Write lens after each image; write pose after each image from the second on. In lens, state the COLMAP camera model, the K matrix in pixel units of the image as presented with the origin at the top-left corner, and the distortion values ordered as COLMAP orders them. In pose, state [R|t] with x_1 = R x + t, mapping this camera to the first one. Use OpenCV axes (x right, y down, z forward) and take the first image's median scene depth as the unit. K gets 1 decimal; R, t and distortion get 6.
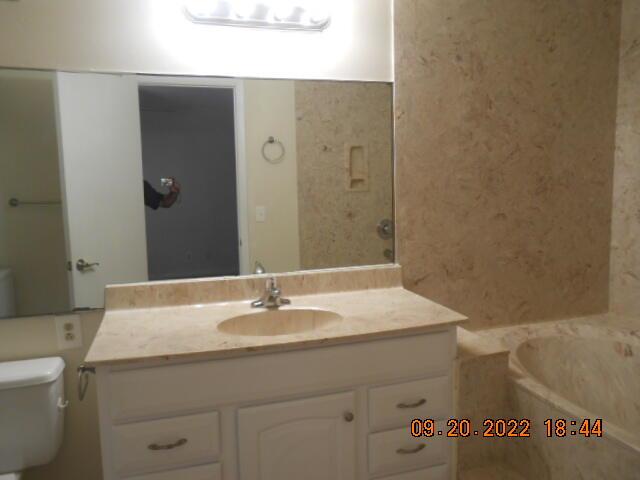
lens RADIAL K [[498.7, 0, 317.5], [0, 498.7, 249.9], [0, 0, 1]] dist [-0.050626, 0.065883]
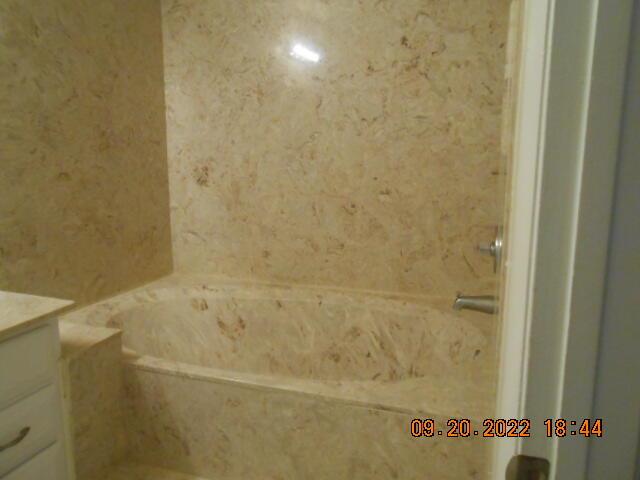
lens RADIAL K [[498.7, 0, 317.5], [0, 498.7, 249.9], [0, 0, 1]] dist [-0.050626, 0.065883]
pose [[0.560122, -0.117647, 0.820014, -0.079333], [0.080283, 0.992914, 0.087614, 0.015527], [-0.824511, 0.016759, 0.565598, 0.194251]]
